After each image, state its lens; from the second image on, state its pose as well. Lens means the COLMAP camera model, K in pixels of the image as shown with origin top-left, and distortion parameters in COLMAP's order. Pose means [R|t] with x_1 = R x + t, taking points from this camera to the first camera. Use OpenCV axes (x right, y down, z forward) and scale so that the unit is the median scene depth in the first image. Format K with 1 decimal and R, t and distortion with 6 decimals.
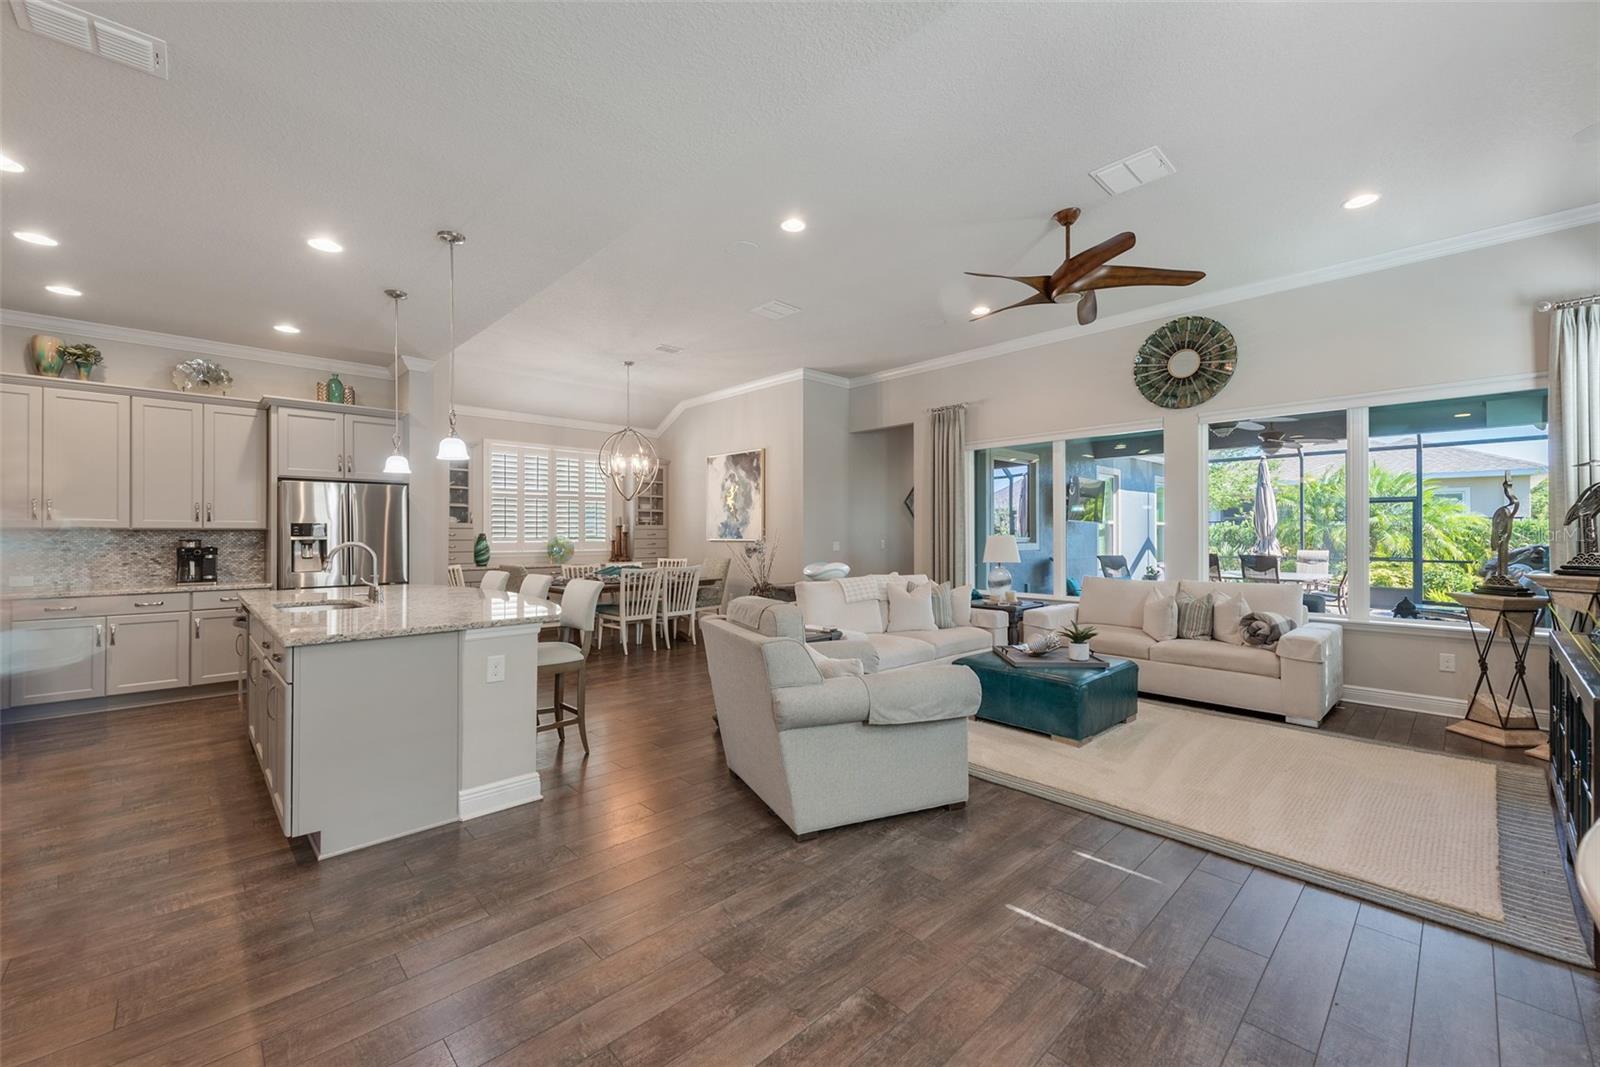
lens RADIAL K [[630.9, 0, 802.9], [0, 630.9, 530.2], [0, 0, 1]] dist [0.008808, -0.002297]
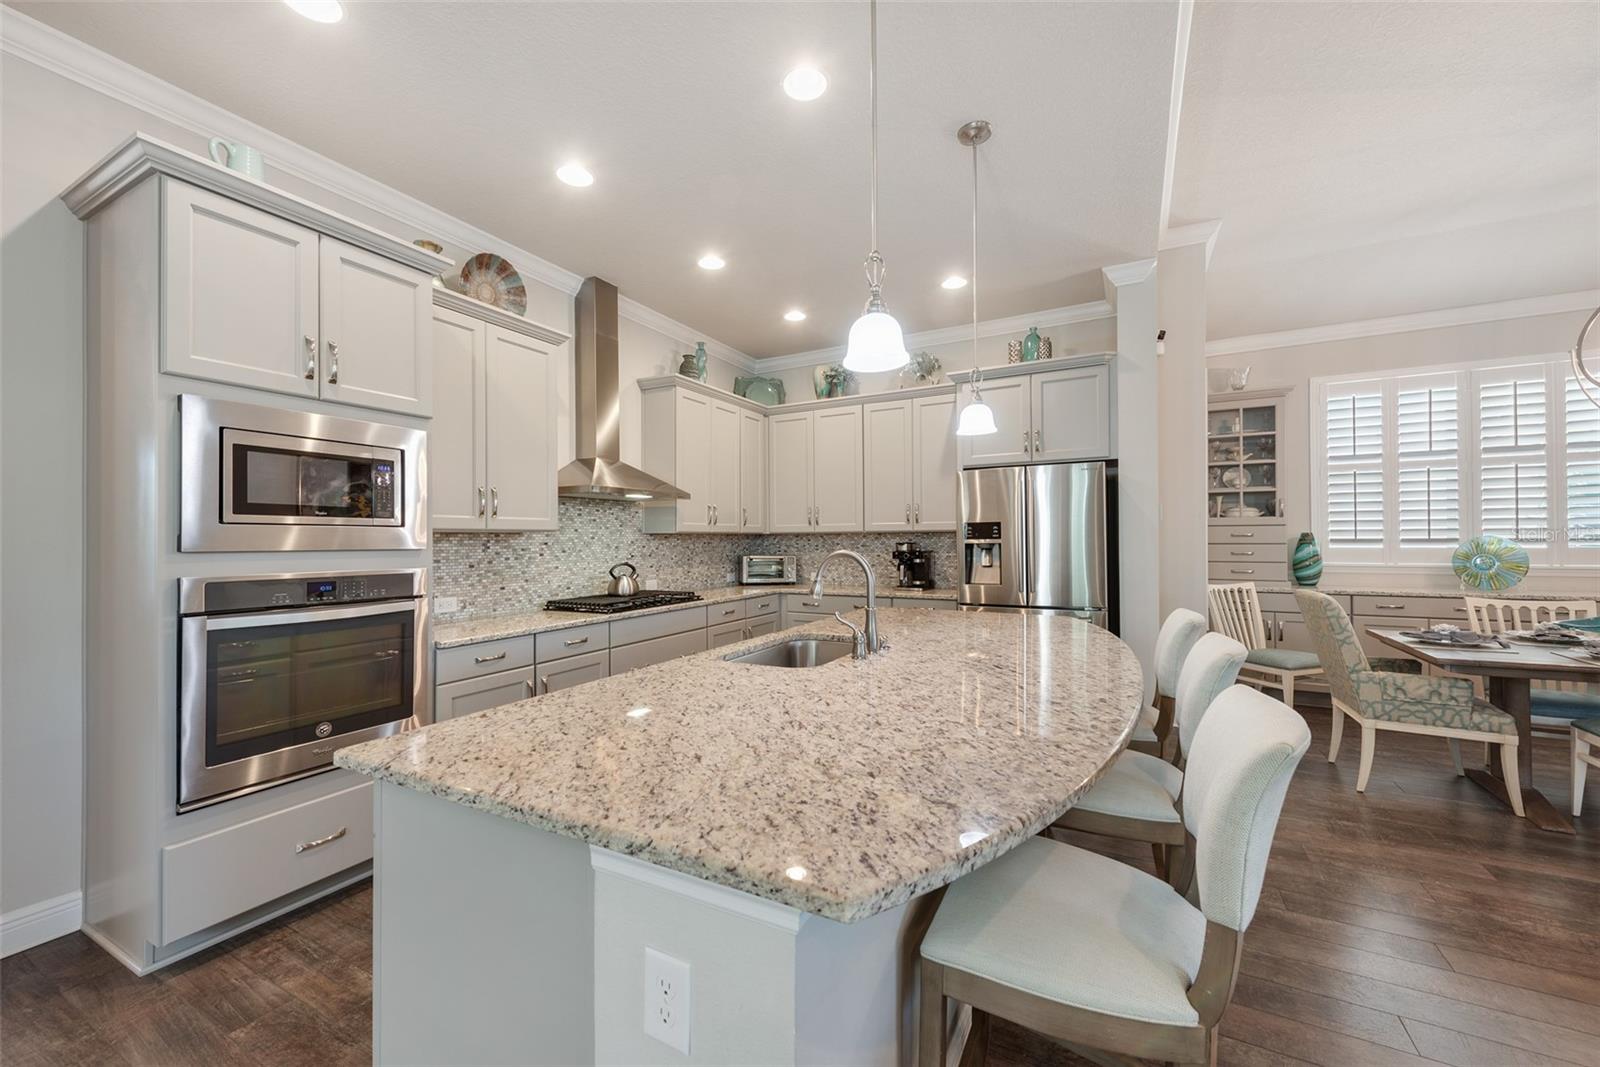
lens RADIAL K [[630.9, 0, 781.7], [0, 630.9, 533.1], [0, 0, 1]] dist [0.008808, -0.002297]
pose [[0.286581, -0.008768, -0.958016, -0.092737], [0.013574, 0.999895, -0.005090, 0.002346], [0.957960, -0.011545, 0.286670, 0.482637]]
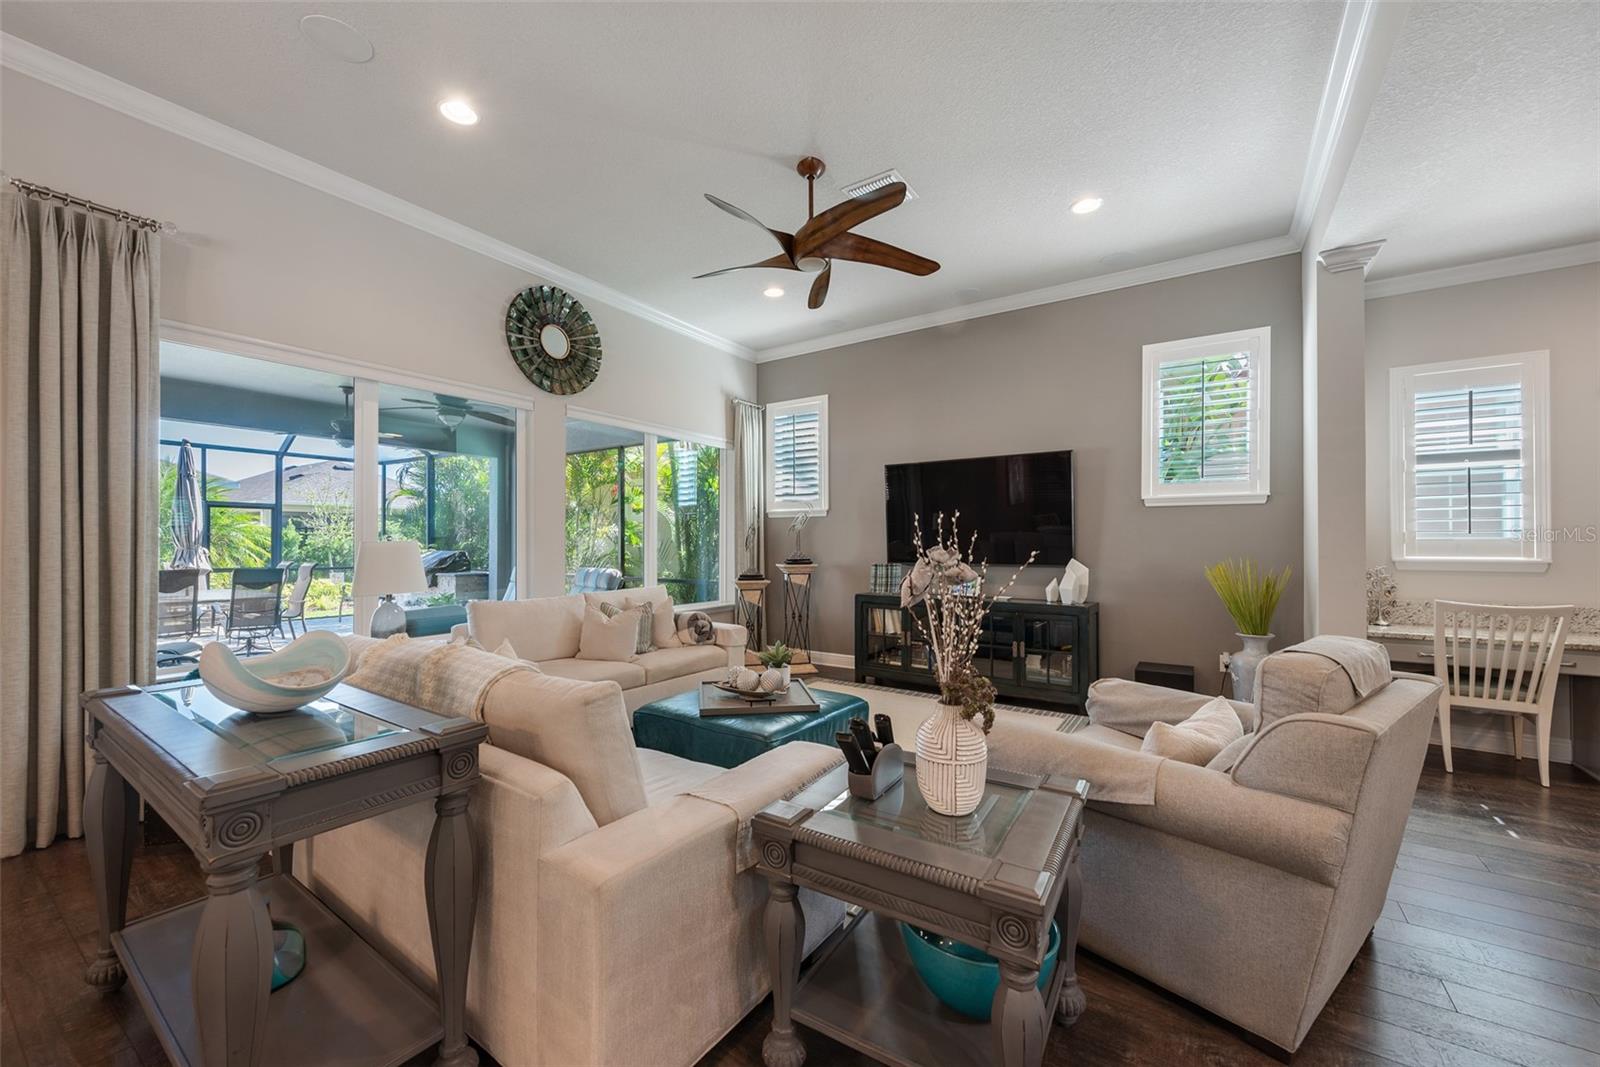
lens RADIAL K [[630.9, 0, 796.8], [0, 630.9, 541.3], [0, 0, 1]] dist [0.008808, -0.002297]
pose [[-0.205155, 0.004291, 0.978720, -0.285914], [-0.005158, 0.999972, -0.005465, 0.008053], [-0.978716, -0.006169, -0.205127, 0.833558]]
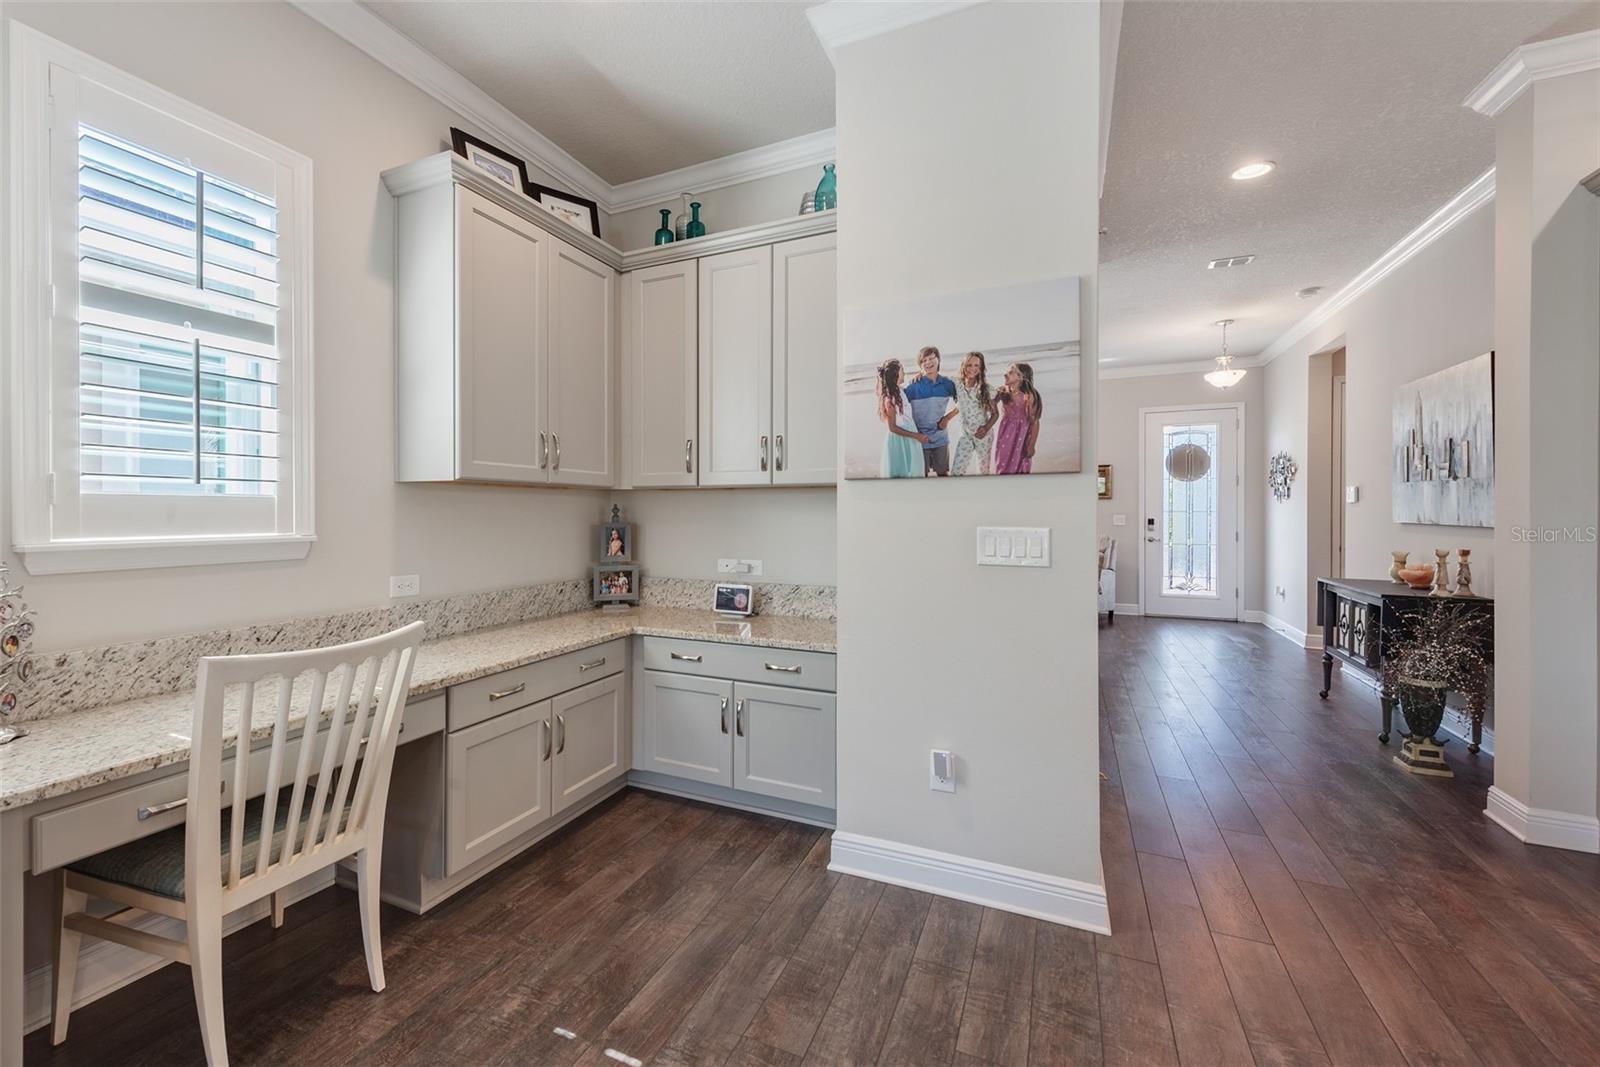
lens RADIAL K [[655.1, 0, 761.5], [0, 655.1, 512.6], [0, 0, 1]] dist [-0.001026, -0.001544]
pose [[-0.936145, 0.002802, -0.351602, 0.074387], [0.005054, 0.999972, -0.005487, 0.009857], [0.351577, -0.006914, -0.936134, 0.400303]]
